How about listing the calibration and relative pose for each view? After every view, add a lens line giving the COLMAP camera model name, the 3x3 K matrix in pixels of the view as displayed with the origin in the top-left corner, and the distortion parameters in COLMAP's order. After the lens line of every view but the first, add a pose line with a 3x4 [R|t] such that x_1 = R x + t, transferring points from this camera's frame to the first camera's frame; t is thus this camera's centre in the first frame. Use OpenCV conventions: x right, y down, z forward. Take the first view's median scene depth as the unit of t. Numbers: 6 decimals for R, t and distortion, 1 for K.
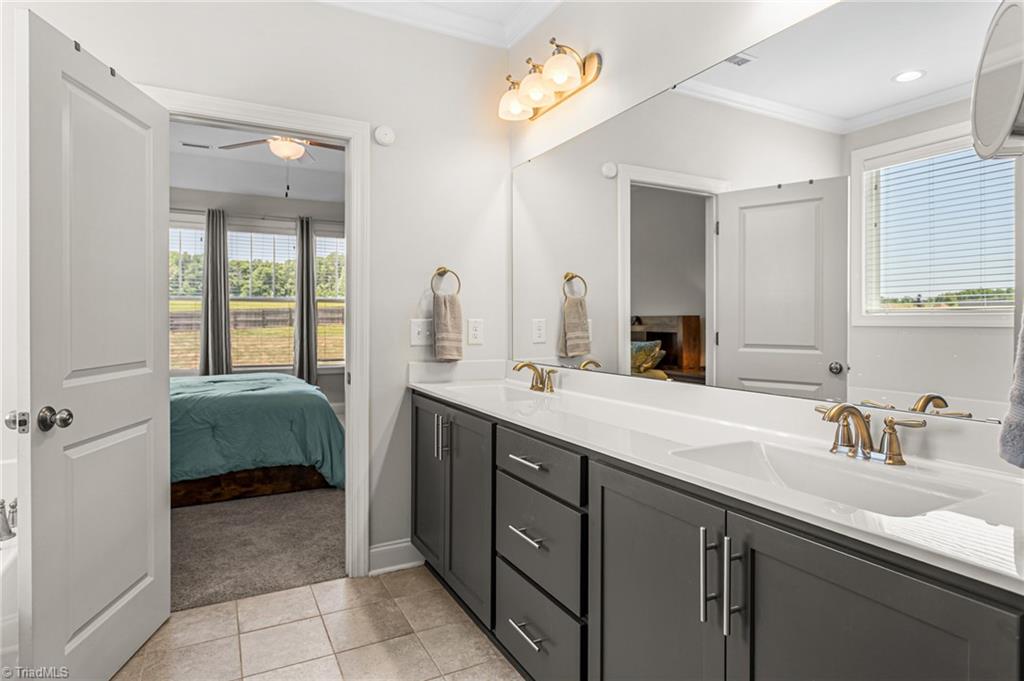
lens RADIAL K [[564.6, 0, 512.0], [0, 564.6, 326.0], [0, 0, 1]] dist [0.000686, 0.000054]
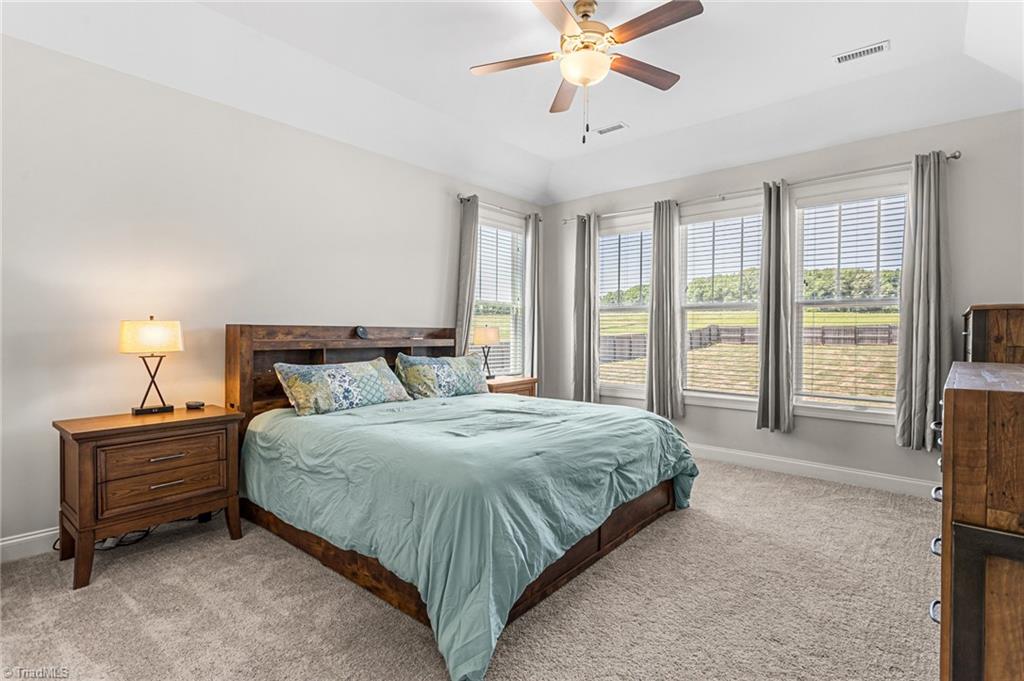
lens RADIAL K [[486.1, 0, 512.0], [0, 486.1, 340.5], [0, 0, 1]] dist [-0.002227, -0.000087]
pose [[0.365044, 0.014710, -0.930874, 0.067984], [-0.012116, 0.999866, 0.011049, -0.004848], [0.930912, 0.007246, 0.365173, 0.520450]]
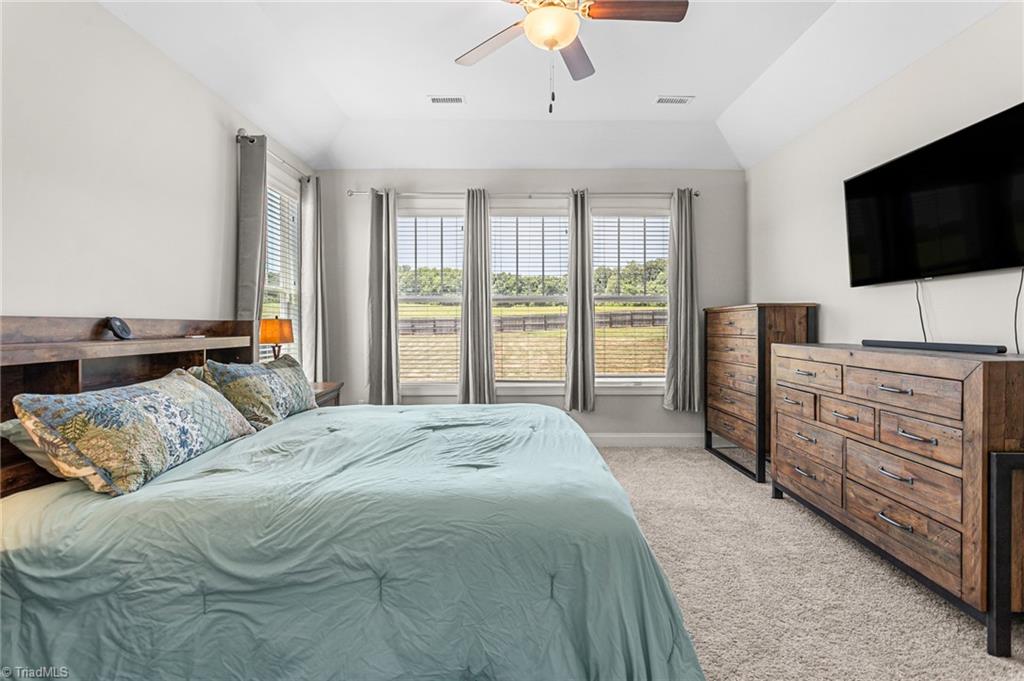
lens RADIAL K [[493.3, 0, 515.7], [0, 493.3, 330.7], [0, 0, 1]] dist [0.000110, 0.000285]
pose [[0.888033, 0.000064, -0.459780, -0.143406], [0.002298, 0.999987, 0.004578, -0.005268], [0.459775, -0.005122, 0.888021, 0.385260]]
